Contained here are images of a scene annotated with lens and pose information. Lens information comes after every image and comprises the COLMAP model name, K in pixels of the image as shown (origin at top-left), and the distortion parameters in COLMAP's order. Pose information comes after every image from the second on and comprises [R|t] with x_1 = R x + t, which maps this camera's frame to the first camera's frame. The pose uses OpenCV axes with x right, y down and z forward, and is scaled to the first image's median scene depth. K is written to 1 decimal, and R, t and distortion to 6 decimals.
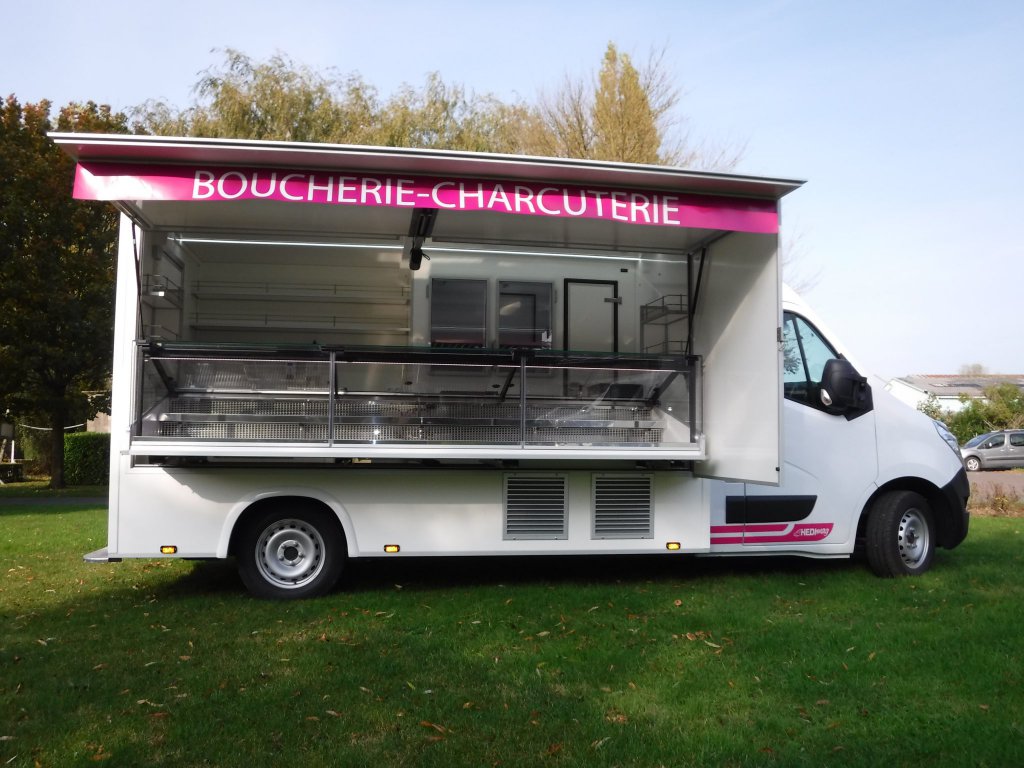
lens RADIAL K [[824.1, 0, 514.8], [0, 824.1, 427.2], [0, 0, 1]] dist [-0.119812, 0.005459]
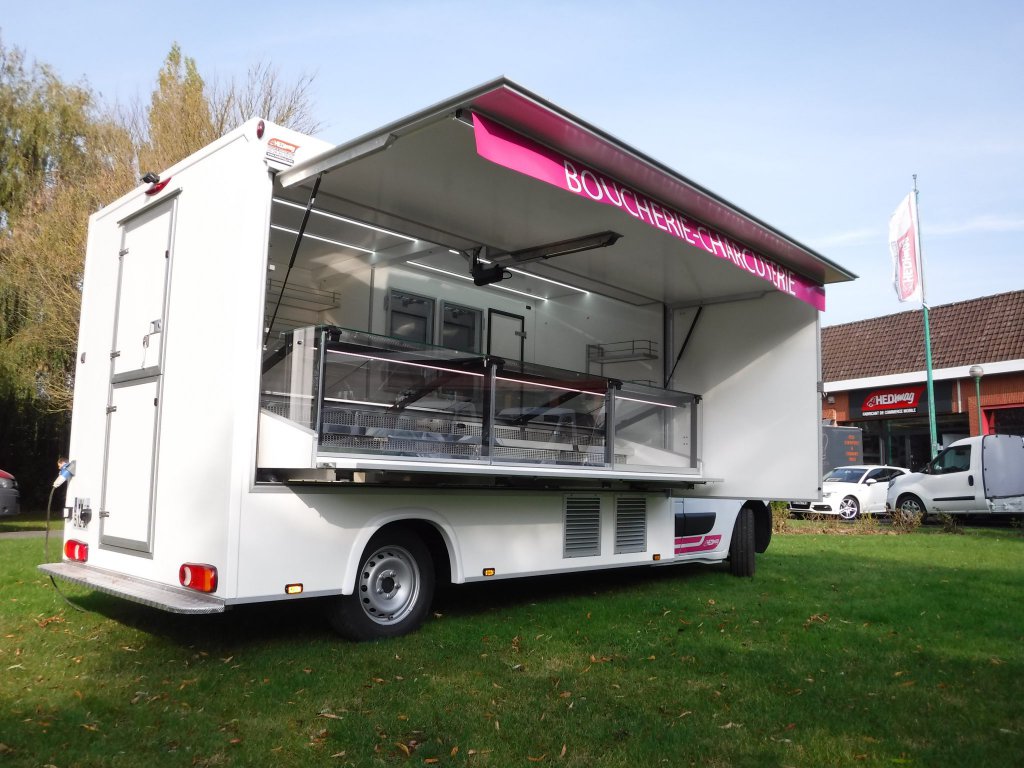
lens RADIAL K [[824.1, 0, 514.8], [0, 824.1, 427.2], [0, 0, 1]] dist [-0.119812, 0.005459]
pose [[0.787773, 0.050168, 0.613920, -0.687145], [-0.026741, 0.998524, -0.047283, 0.022062], [-0.615385, 0.020832, 0.787951, 0.208153]]
